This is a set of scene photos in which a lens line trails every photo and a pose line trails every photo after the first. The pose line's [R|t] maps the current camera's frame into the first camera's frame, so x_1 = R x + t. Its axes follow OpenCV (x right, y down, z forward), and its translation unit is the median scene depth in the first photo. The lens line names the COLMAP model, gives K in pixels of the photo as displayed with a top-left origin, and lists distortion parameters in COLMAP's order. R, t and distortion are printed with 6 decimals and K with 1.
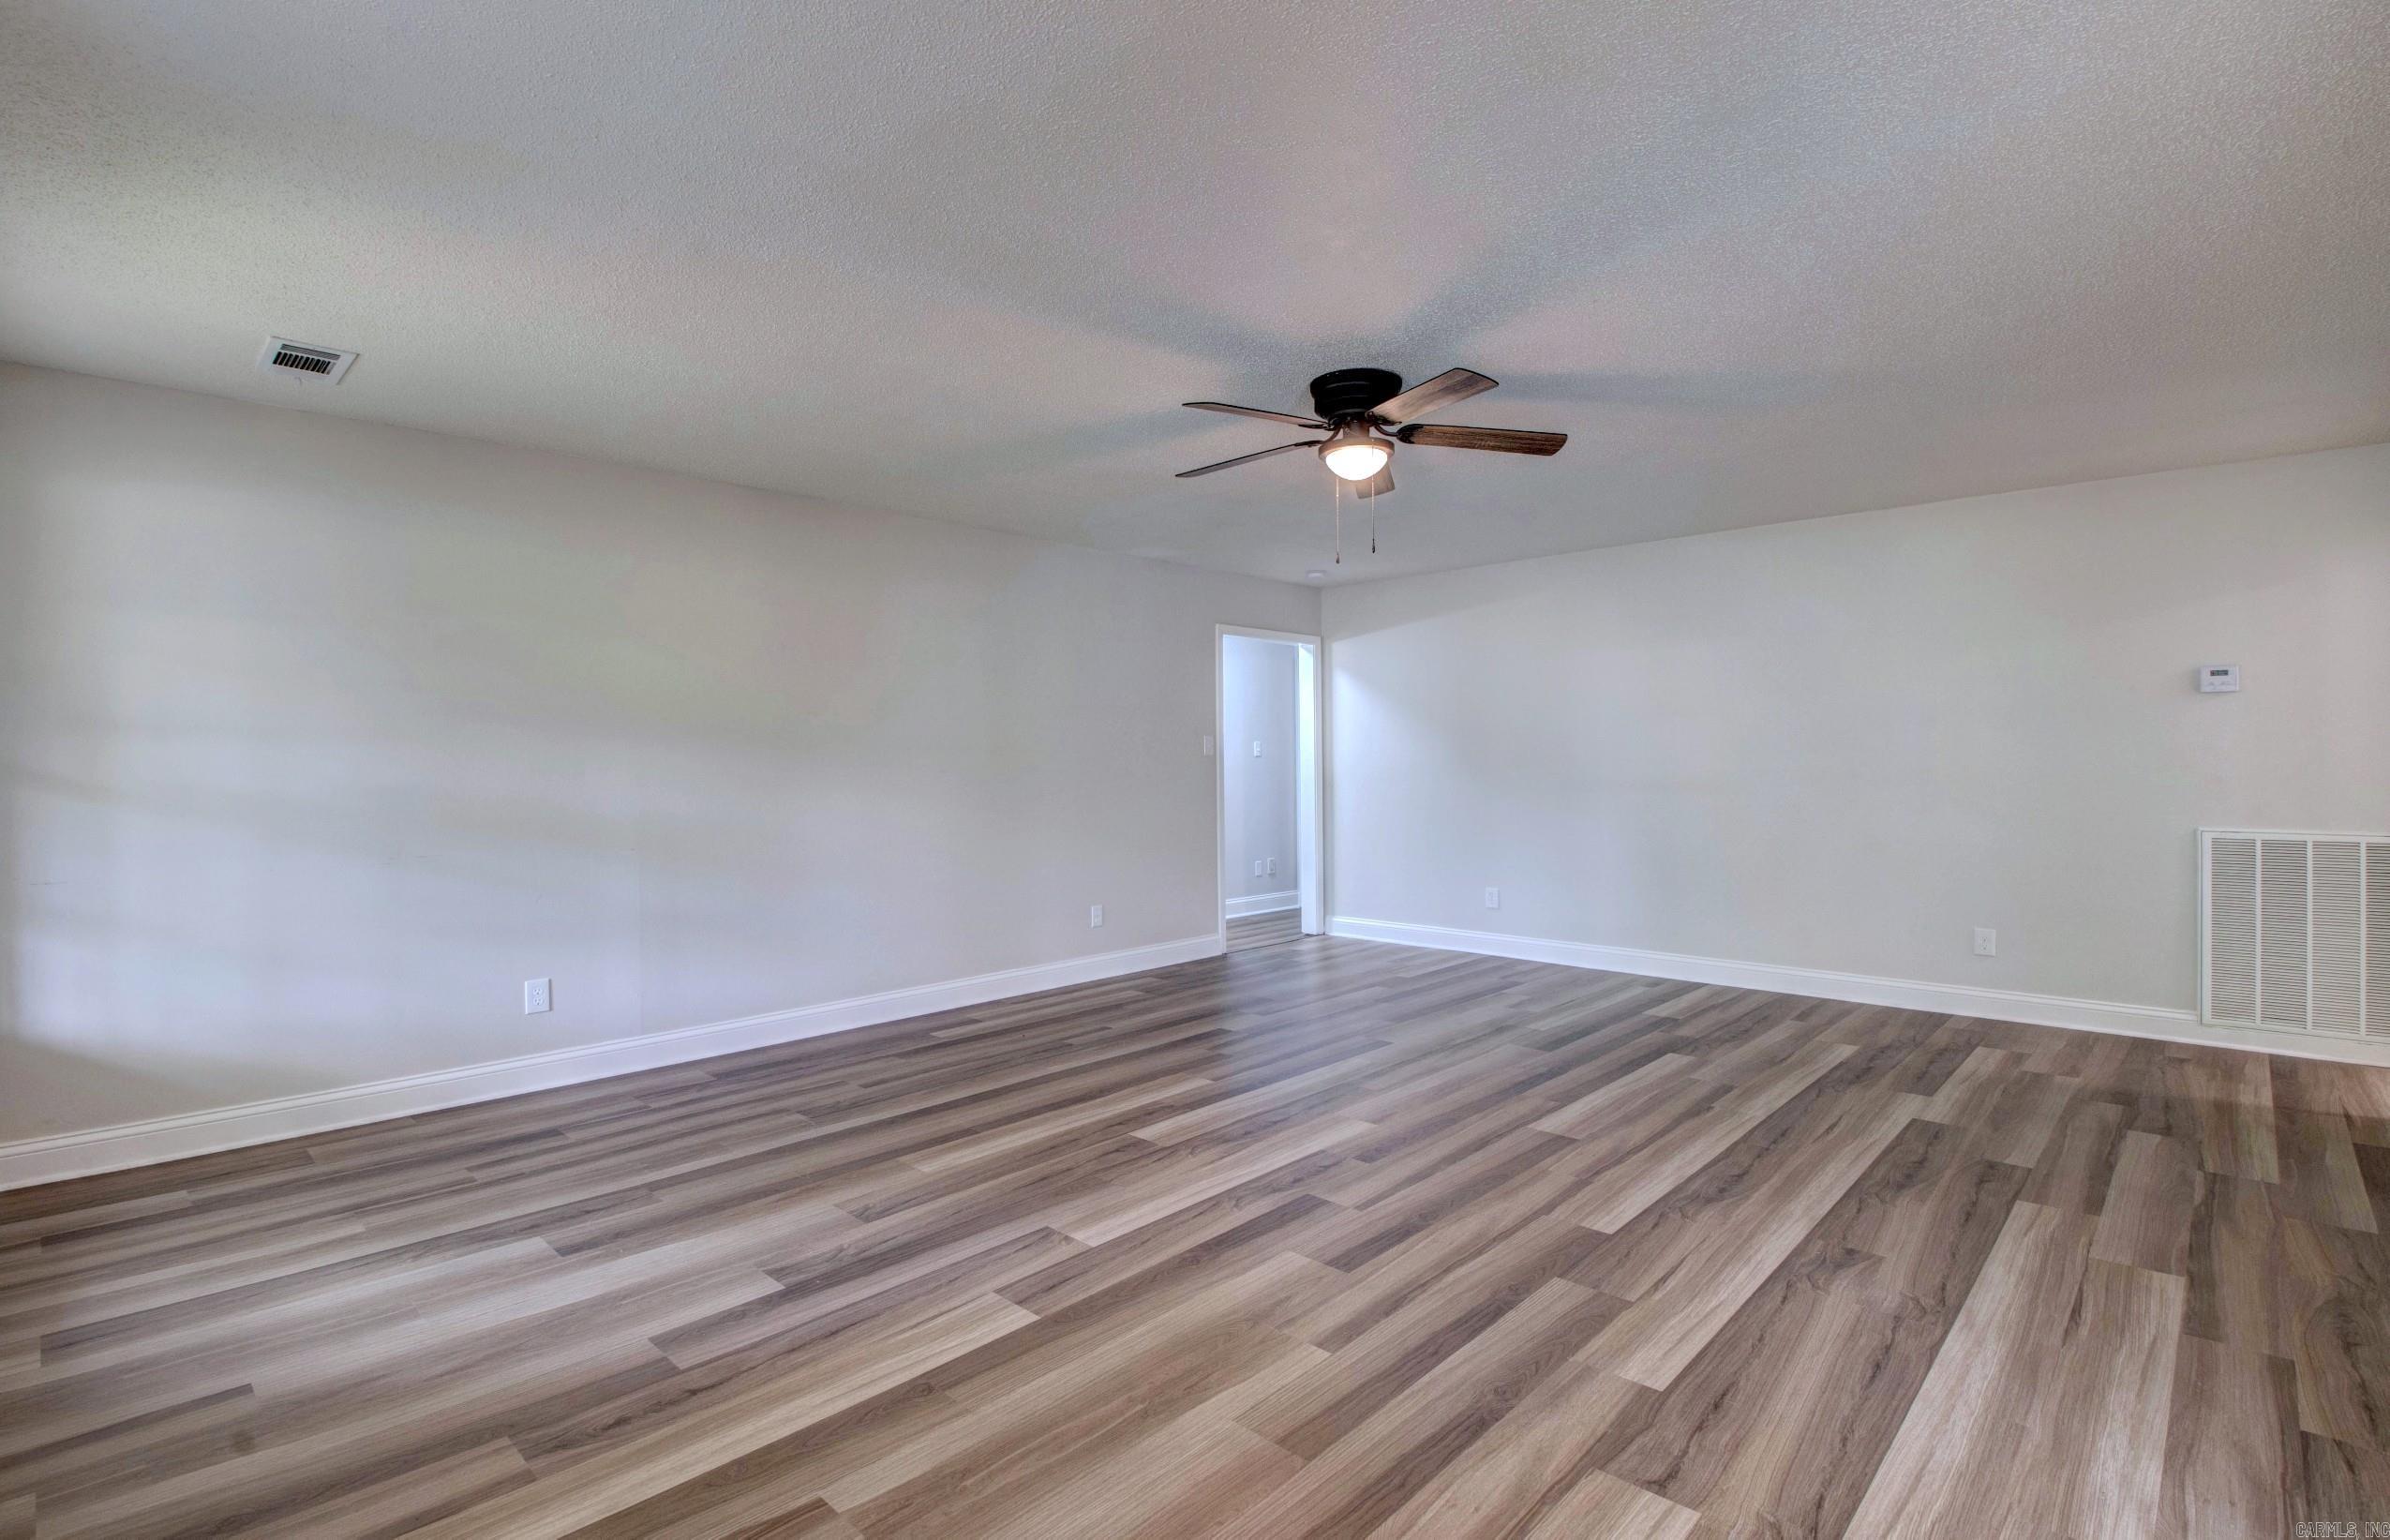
lens RADIAL K [[1181.2, 0, 1193.1], [0, 1181.2, 763.3], [0, 0, 1]] dist [0.039239, -0.053480]
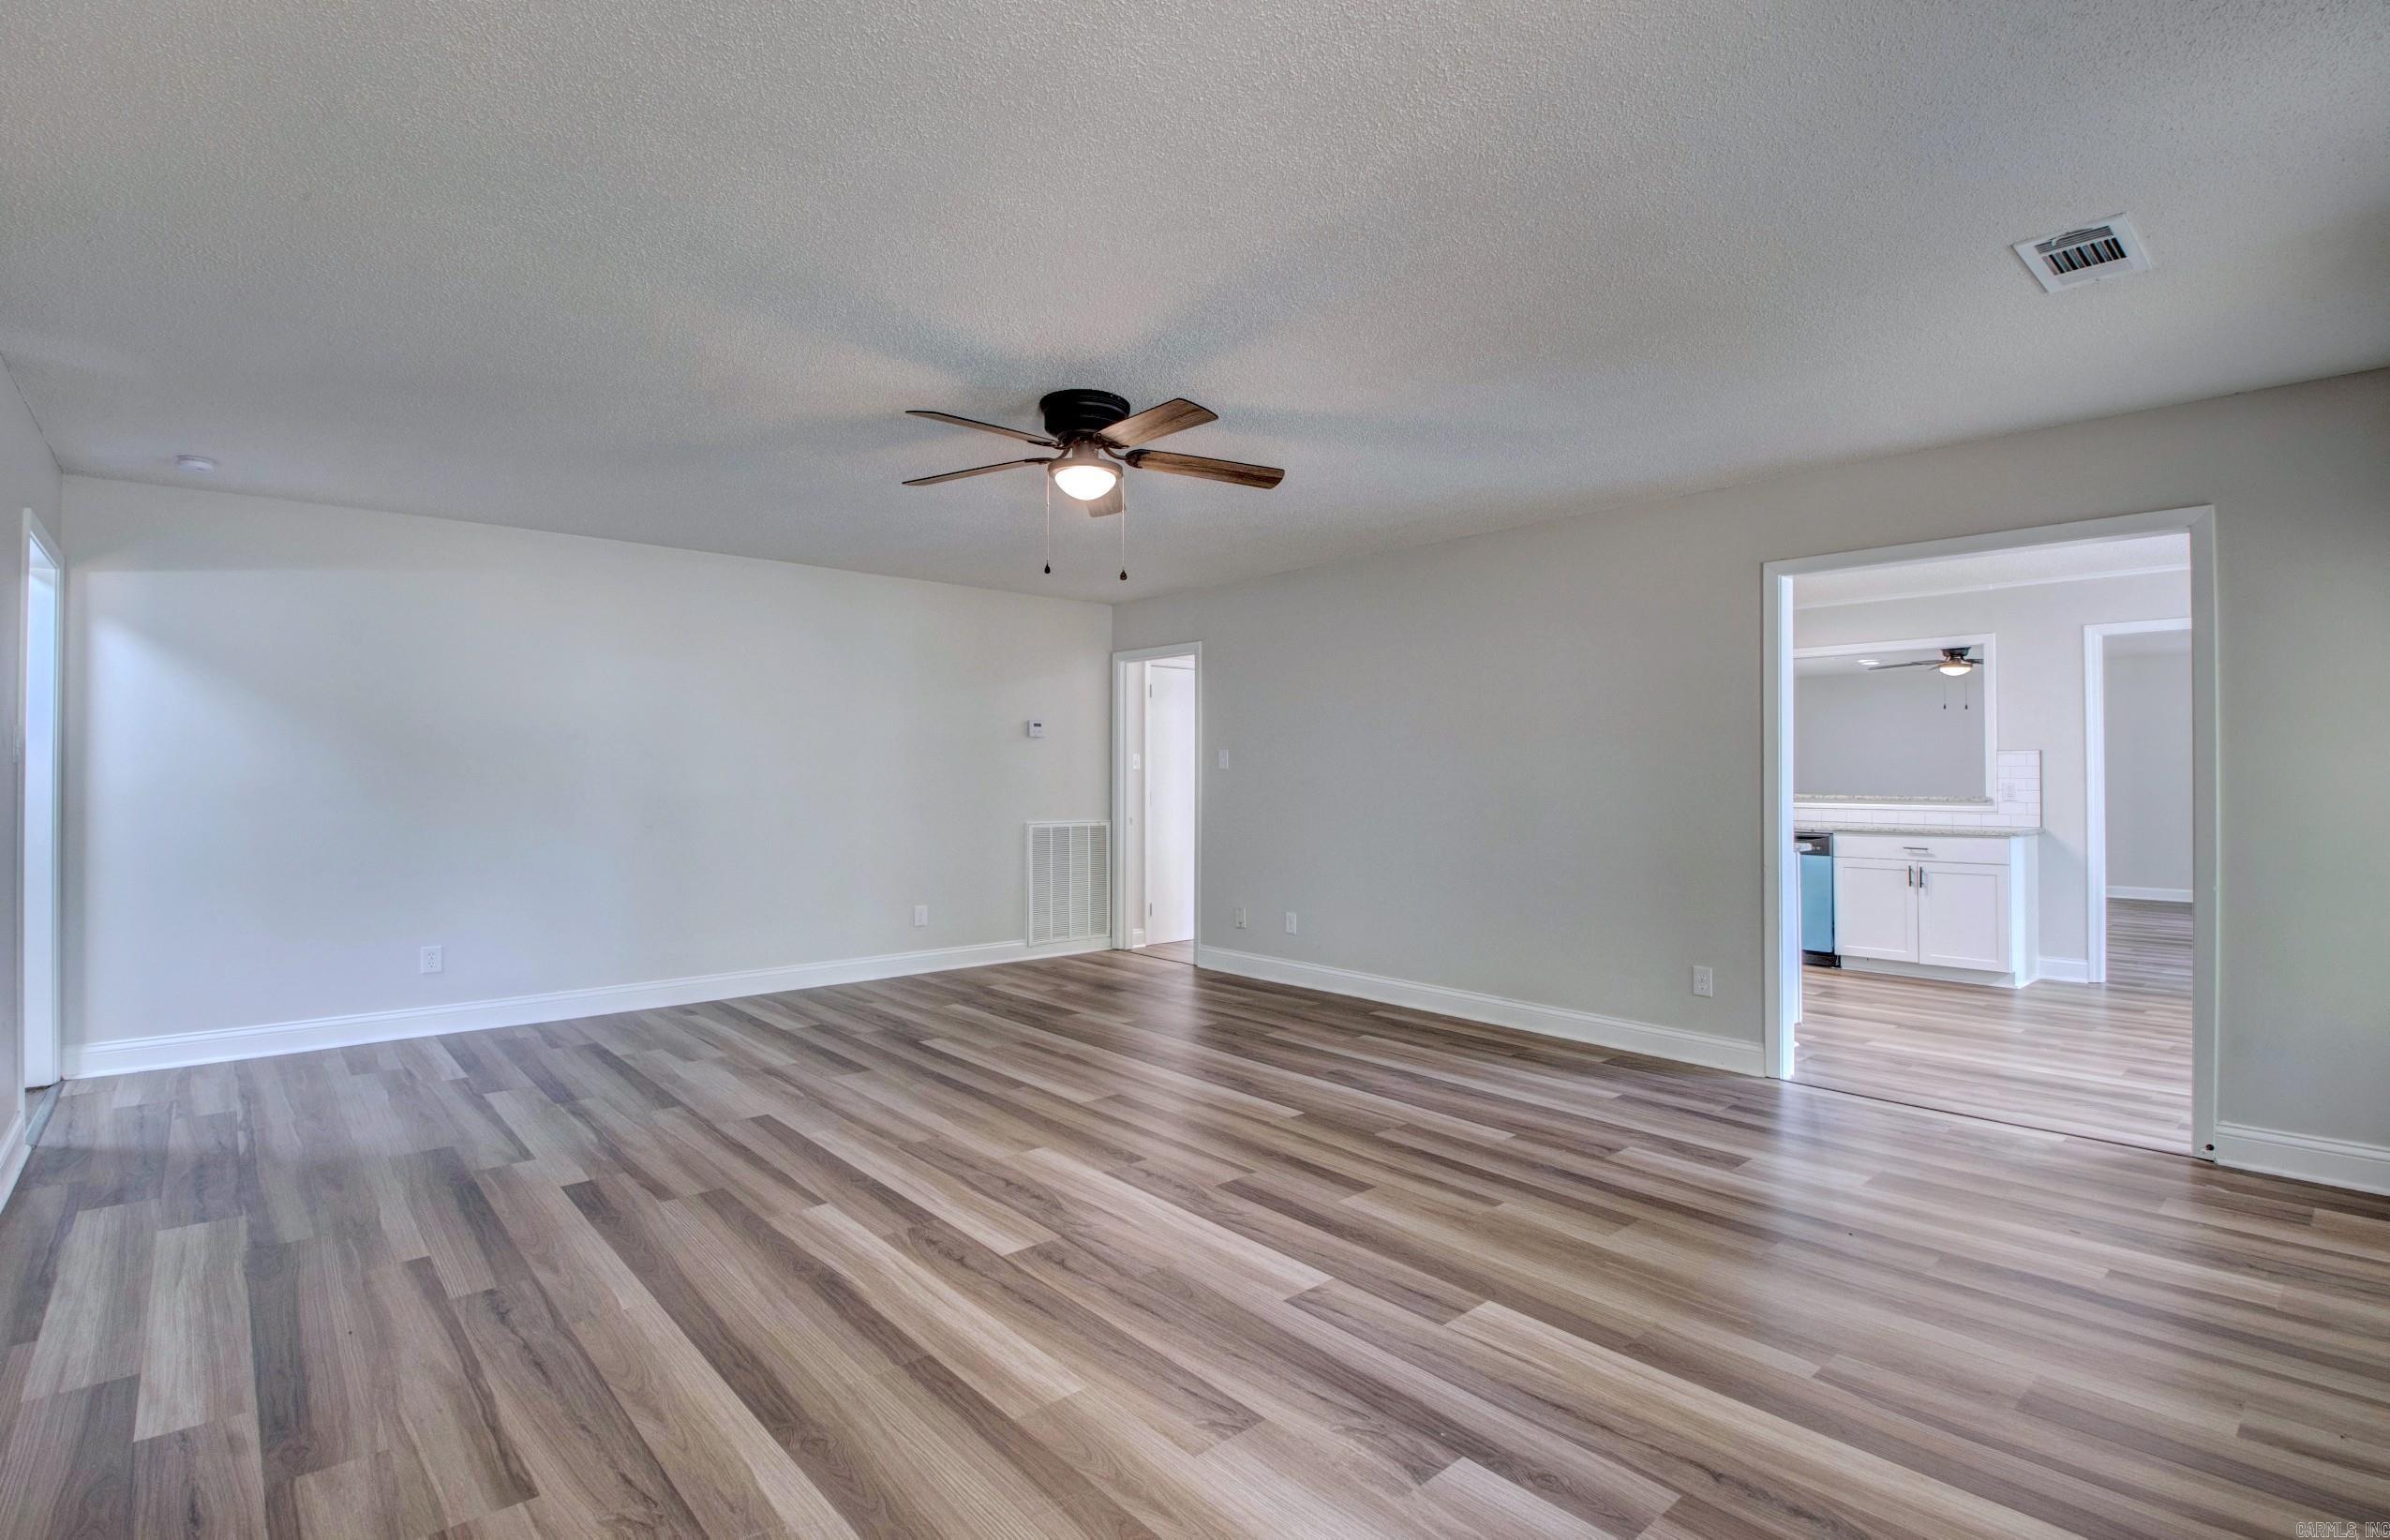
lens RADIAL K [[1181.2, 0, 1193.1], [0, 1181.2, 763.3], [0, 0, 1]] dist [0.039239, -0.053480]
pose [[0.027029, 0.018484, 0.999464, -0.968146], [-0.001122, 0.999829, -0.018460, 0.006676], [-0.999634, -0.000623, 0.027045, 0.995057]]
